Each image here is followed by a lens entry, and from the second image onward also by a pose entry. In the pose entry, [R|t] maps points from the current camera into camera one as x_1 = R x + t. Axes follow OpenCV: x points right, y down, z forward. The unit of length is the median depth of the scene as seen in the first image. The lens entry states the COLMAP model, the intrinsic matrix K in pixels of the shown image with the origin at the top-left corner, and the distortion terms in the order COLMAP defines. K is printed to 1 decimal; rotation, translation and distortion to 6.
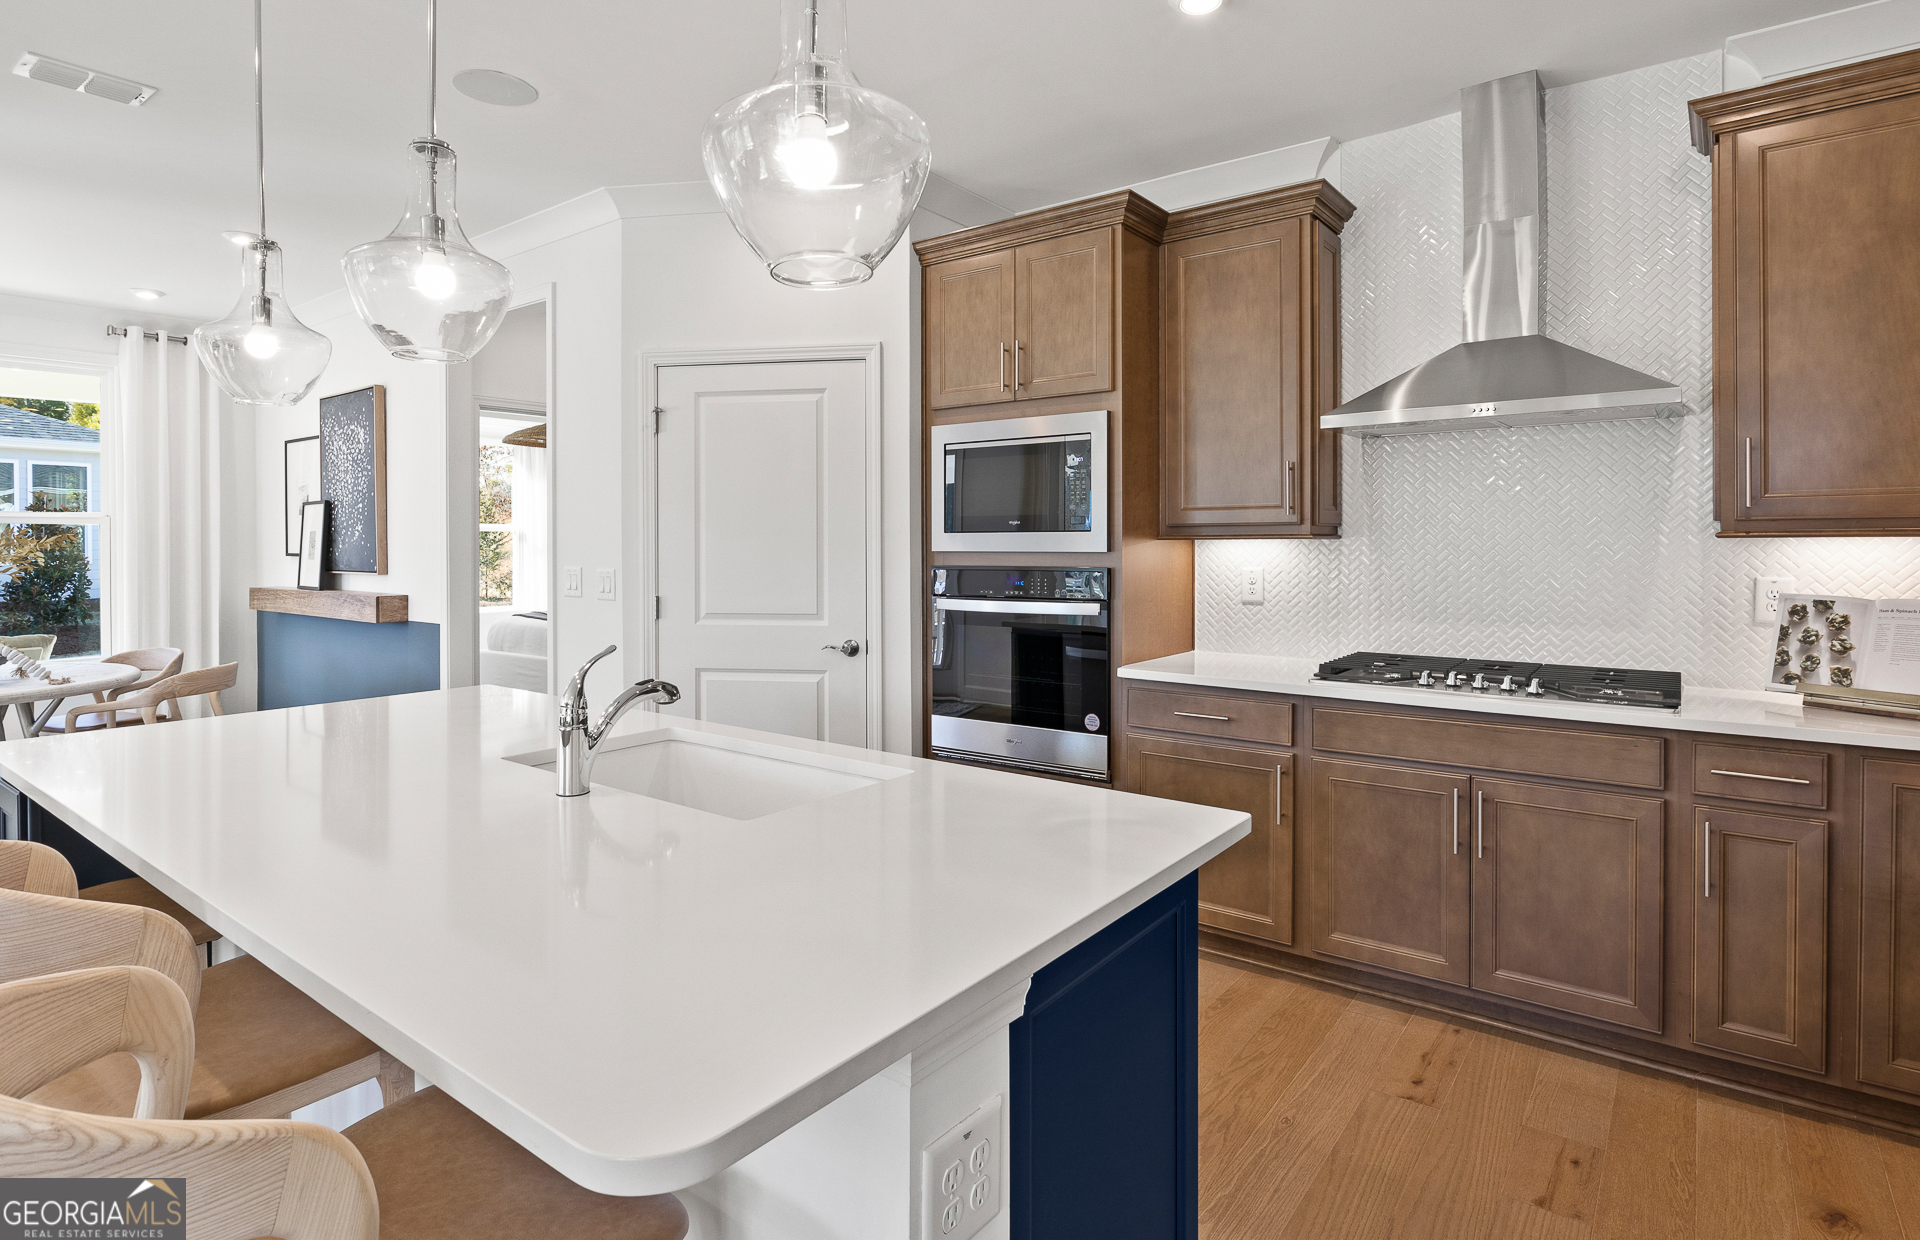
lens RADIAL K [[986.9, 0, 954.9], [0, 986.9, 558.1], [0, 0, 1]] dist [-0.001798, 0.002123]
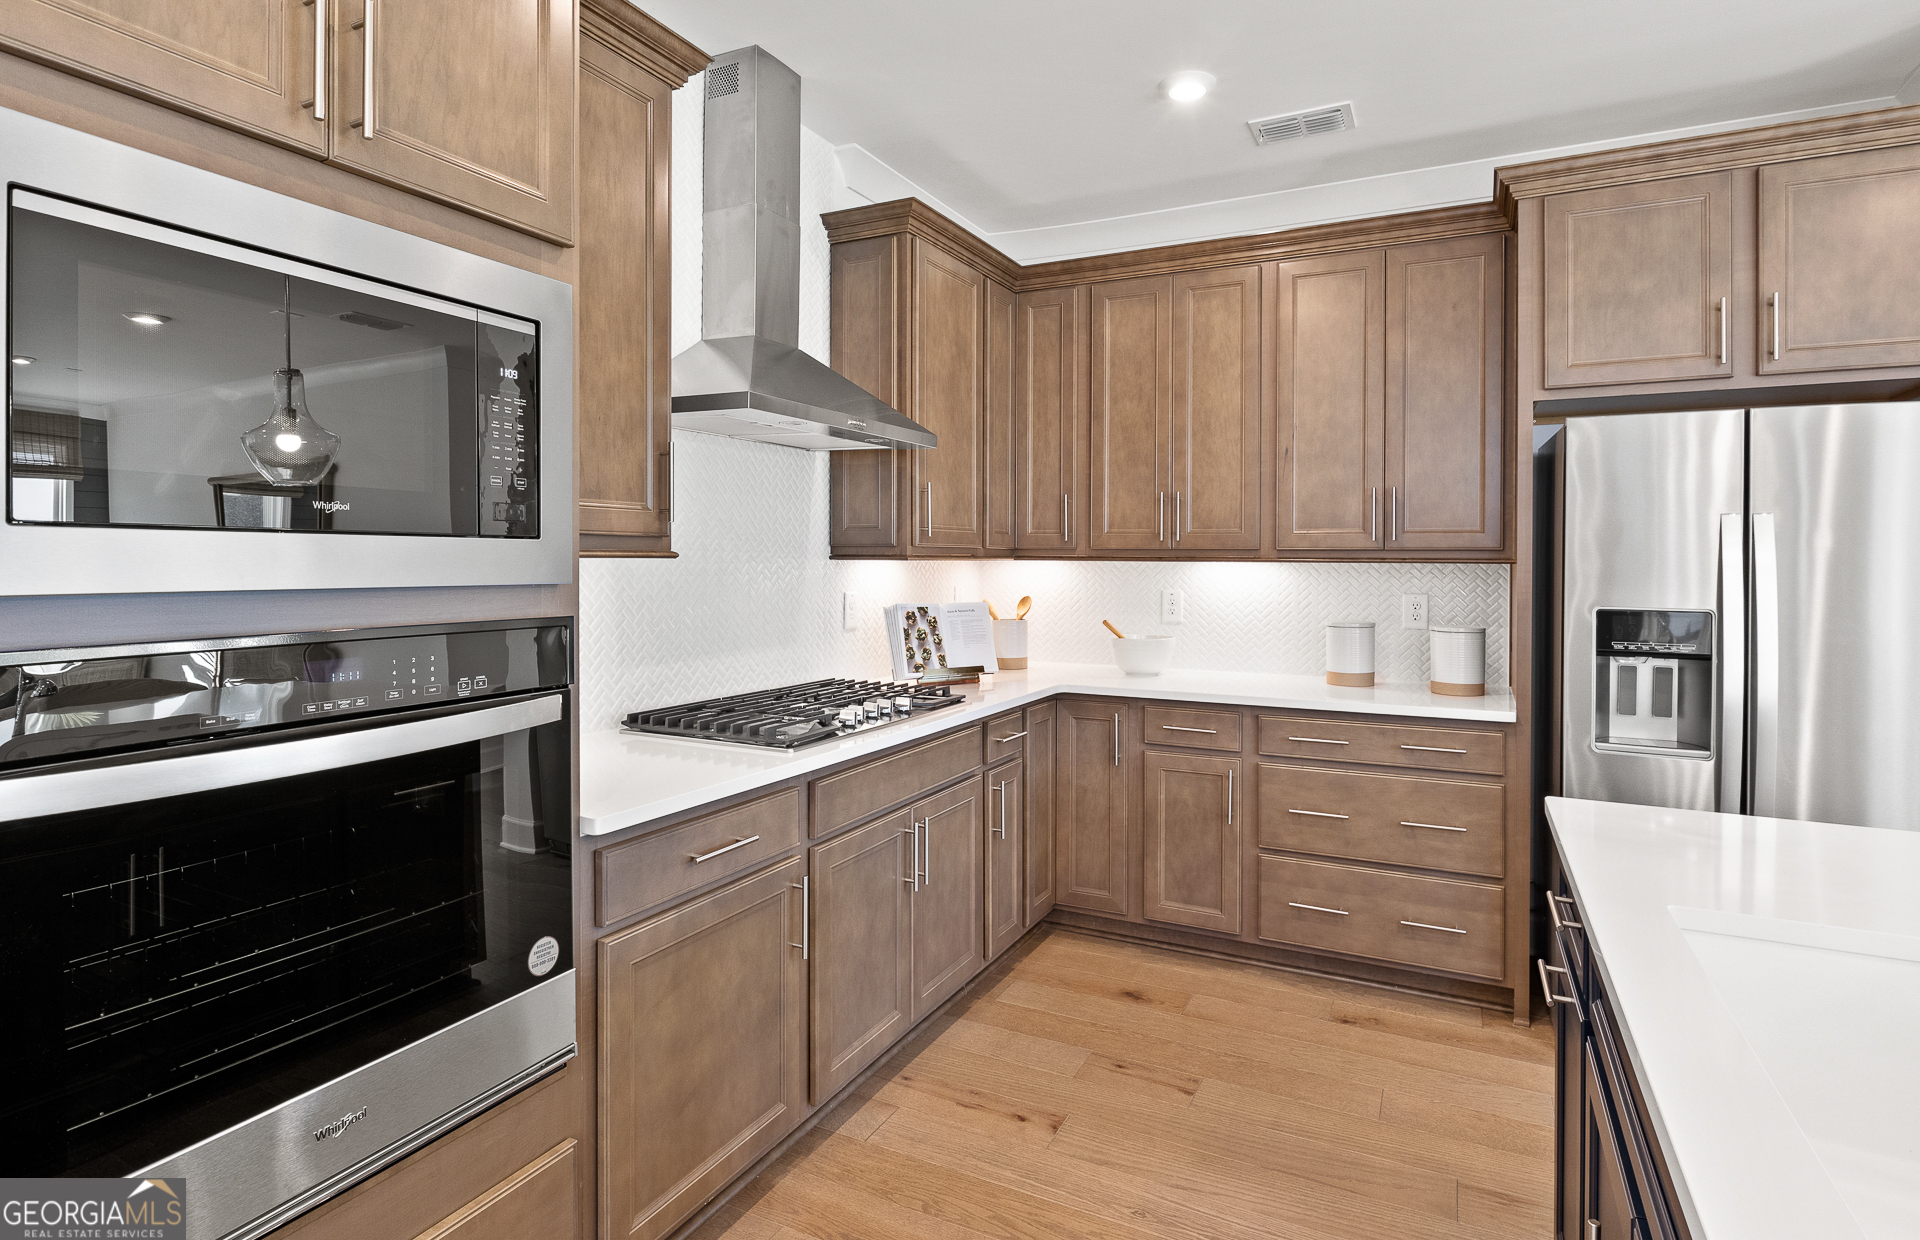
lens RADIAL K [[986.9, 0, 954.9], [0, 986.9, 558.1], [0, 0, 1]] dist [-0.001798, 0.002123]
pose [[-0.184412, 0.002928, 0.982845, -0.388213], [0.004333, 0.999988, -0.002166, -0.018143], [-0.982839, 0.003859, -0.184423, 1.000760]]
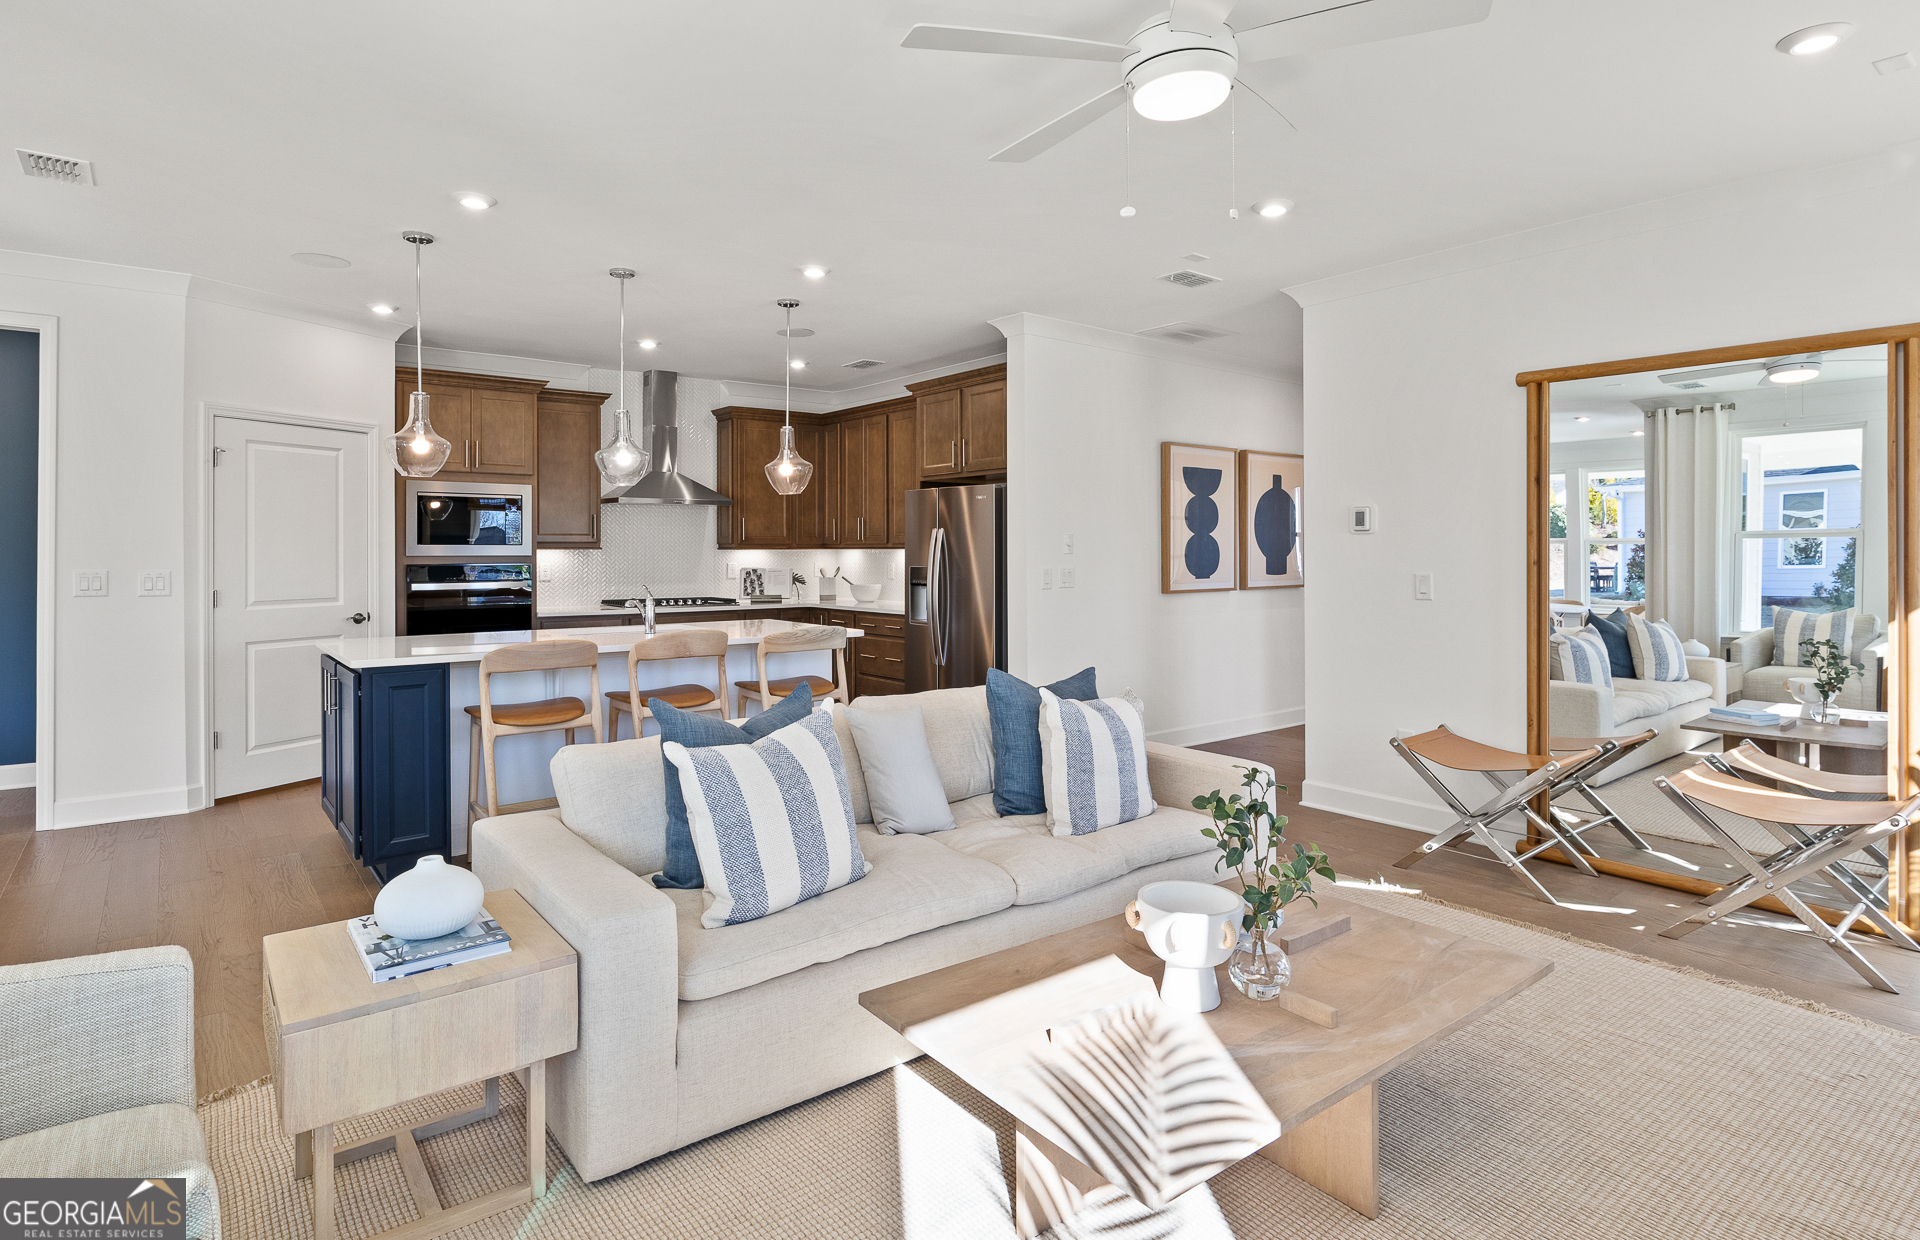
lens RADIAL K [[986.9, 0, 954.9], [0, 986.9, 558.1], [0, 0, 1]] dist [-0.001798, 0.002123]
pose [[0.250772, -0.005799, 0.968029, -1.738753], [0.009442, 0.999949, 0.003544, 0.000404], [-0.968000, 0.008251, 0.250814, -0.375357]]
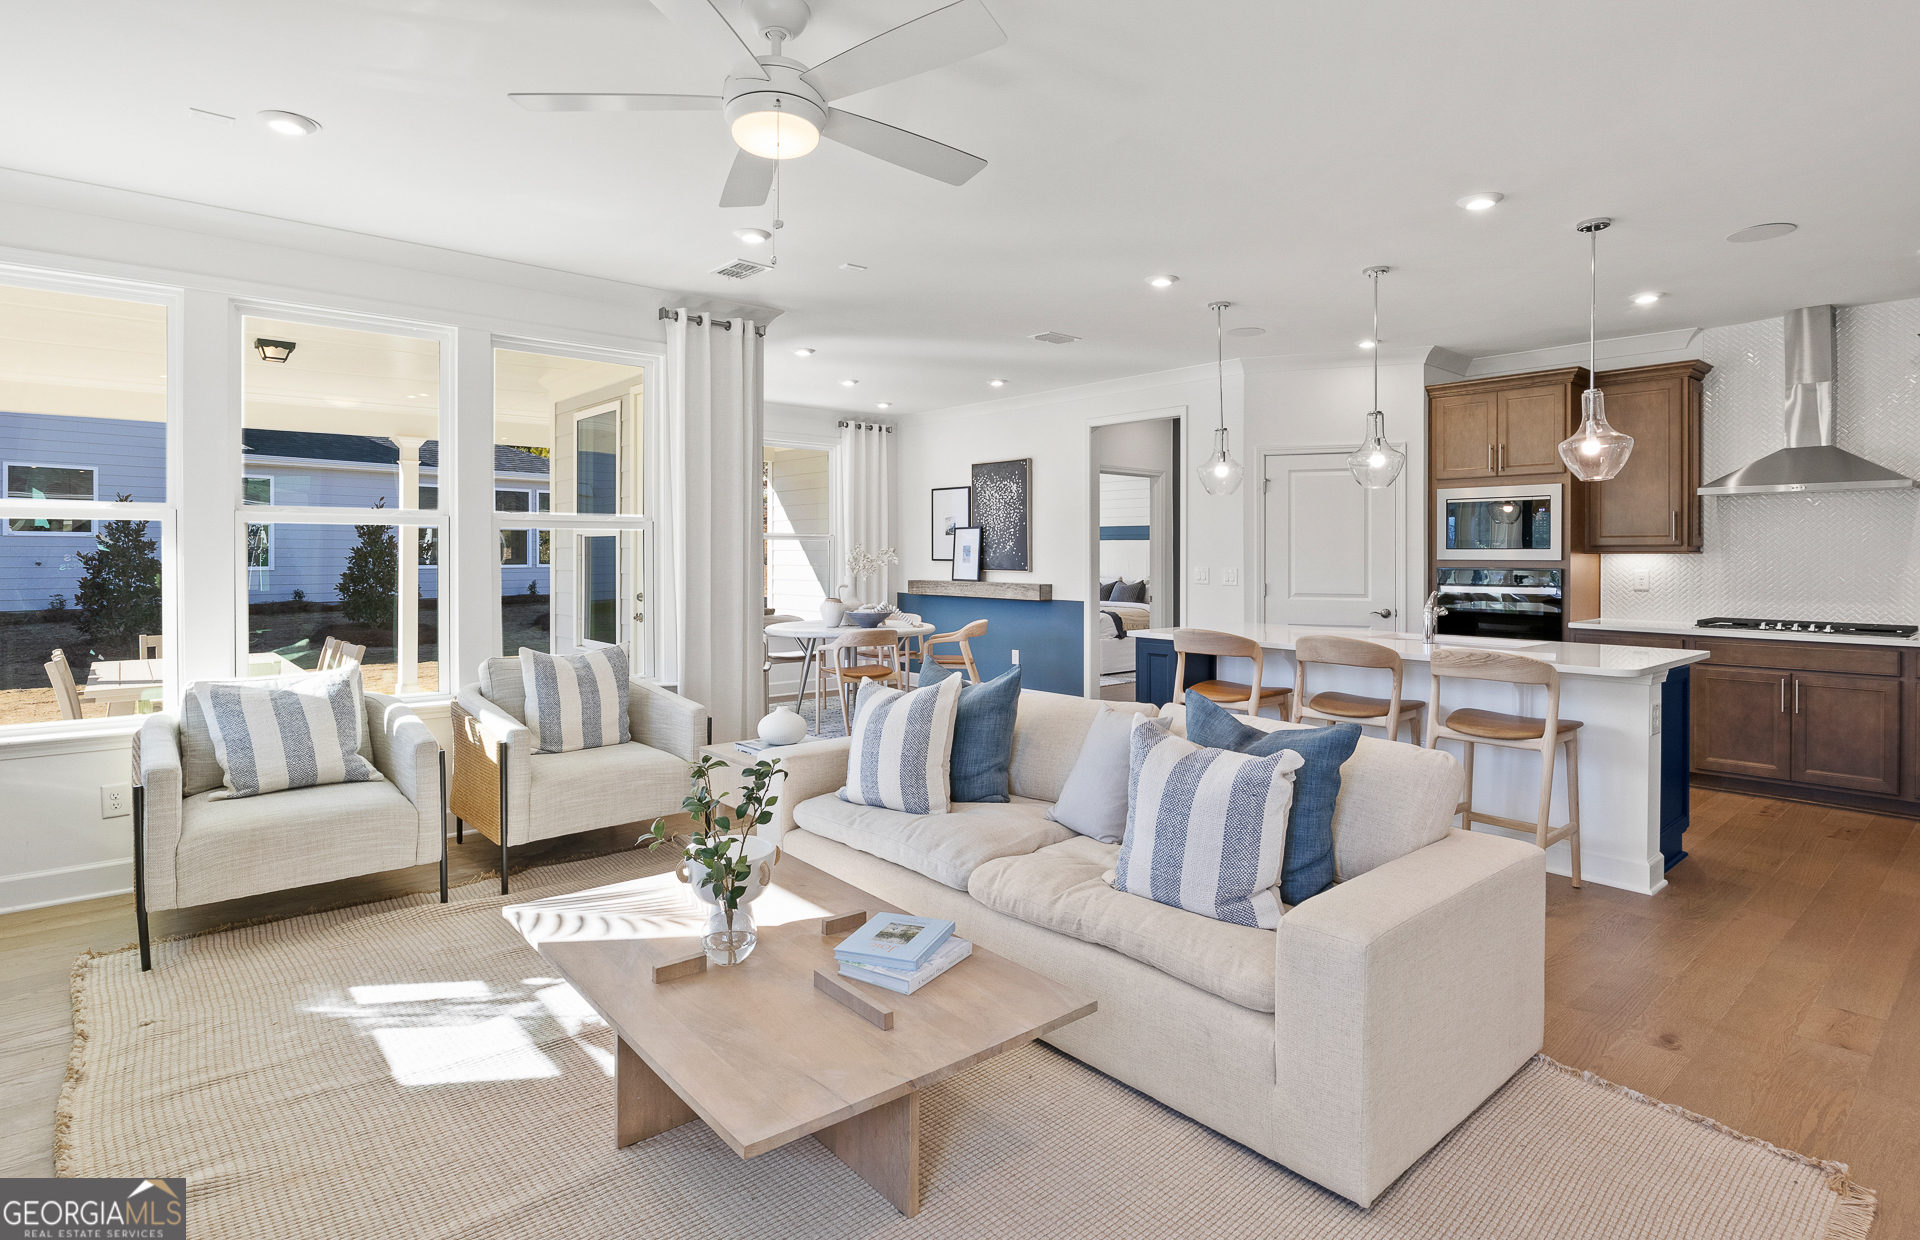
lens RADIAL K [[986.9, 0, 954.9], [0, 986.9, 558.1], [0, 0, 1]] dist [-0.001798, 0.002123]
pose [[0.978957, 0.005245, -0.204001, -0.639838], [-0.007204, 0.999935, -0.008858, 0.015866], [0.203941, 0.010141, 0.978931, -1.144809]]
